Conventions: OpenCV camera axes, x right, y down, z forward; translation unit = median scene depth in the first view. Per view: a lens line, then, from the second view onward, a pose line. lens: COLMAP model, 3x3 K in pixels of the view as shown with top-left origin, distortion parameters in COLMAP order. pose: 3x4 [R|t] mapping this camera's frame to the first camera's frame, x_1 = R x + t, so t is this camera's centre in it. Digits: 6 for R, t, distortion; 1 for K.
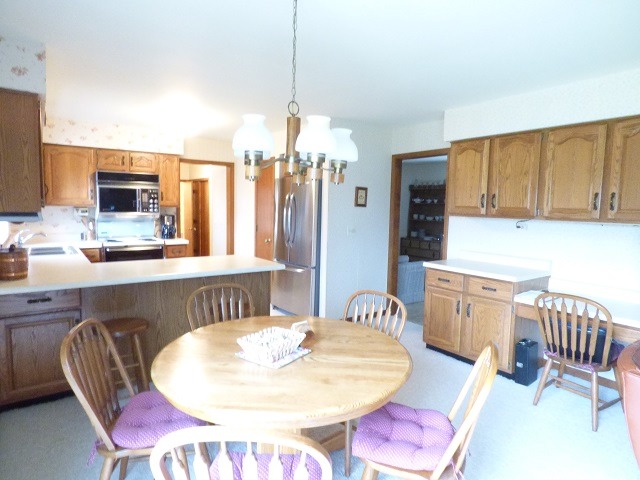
lens RADIAL K [[383.4, 0, 320.0], [0, 383.4, 240.0], [0, 0, 1]] dist [-0.009523, 0.000119]
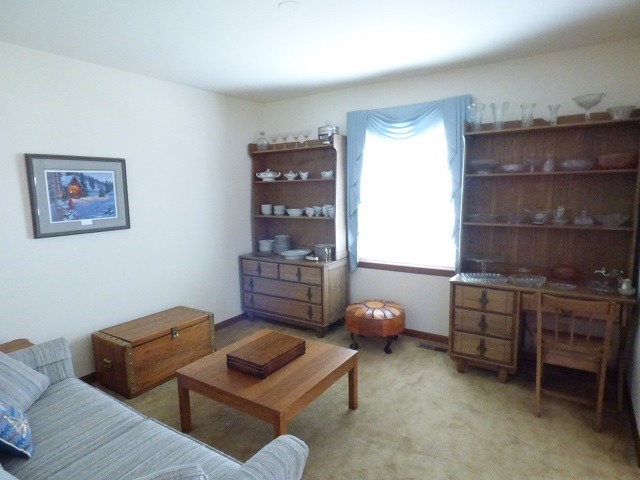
lens RADIAL K [[383.4, 0, 320.0], [0, 383.4, 240.0], [0, 0, 1]] dist [-0.009523, 0.000119]
pose [[0.938707, -0.083397, 0.334476, 0.256105], [0.069382, 0.996146, 0.053655, -0.076642], [-0.337661, -0.027159, 0.940876, 0.900795]]
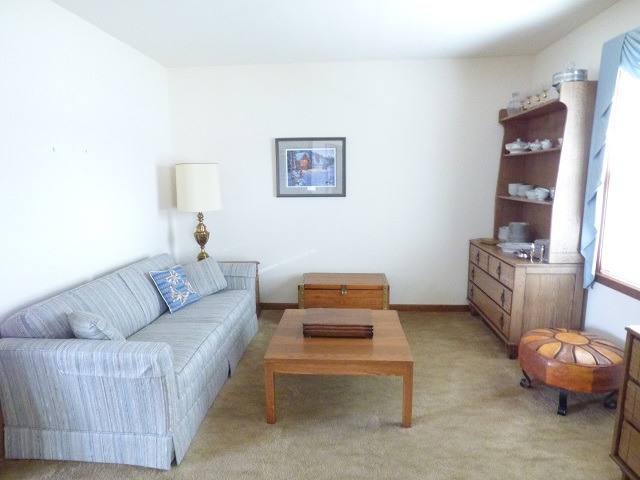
lens RADIAL K [[398.5, 0, 320.0], [0, 398.5, 240.0], [0, 0, 1]] dist [-0.021472, -0.001184]
pose [[0.765920, 0.077772, -0.638215, 0.628725], [-0.038134, 0.996405, 0.075656, -0.056560], [0.641804, -0.033609, 0.766132, 0.969163]]
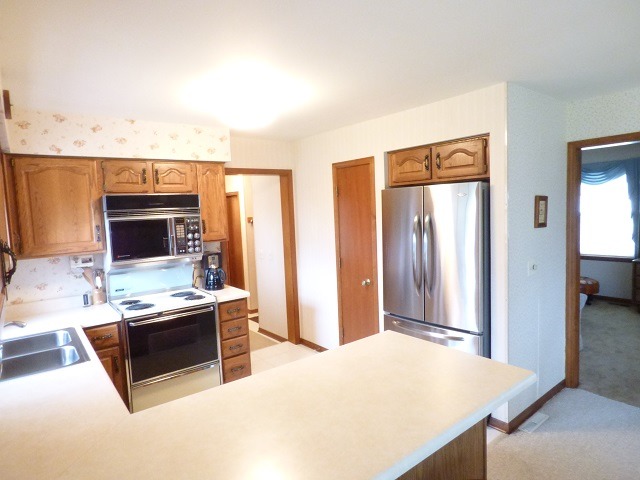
lens RADIAL K [[383.4, 0, 320.0], [0, 383.4, 240.0], [0, 0, 1]] dist [-0.009523, 0.000119]
pose [[0.997729, -0.064192, 0.020408, -0.238351], [0.064389, 0.997883, -0.009145, -0.075646], [-0.019777, 0.010438, 0.999750, 0.354042]]
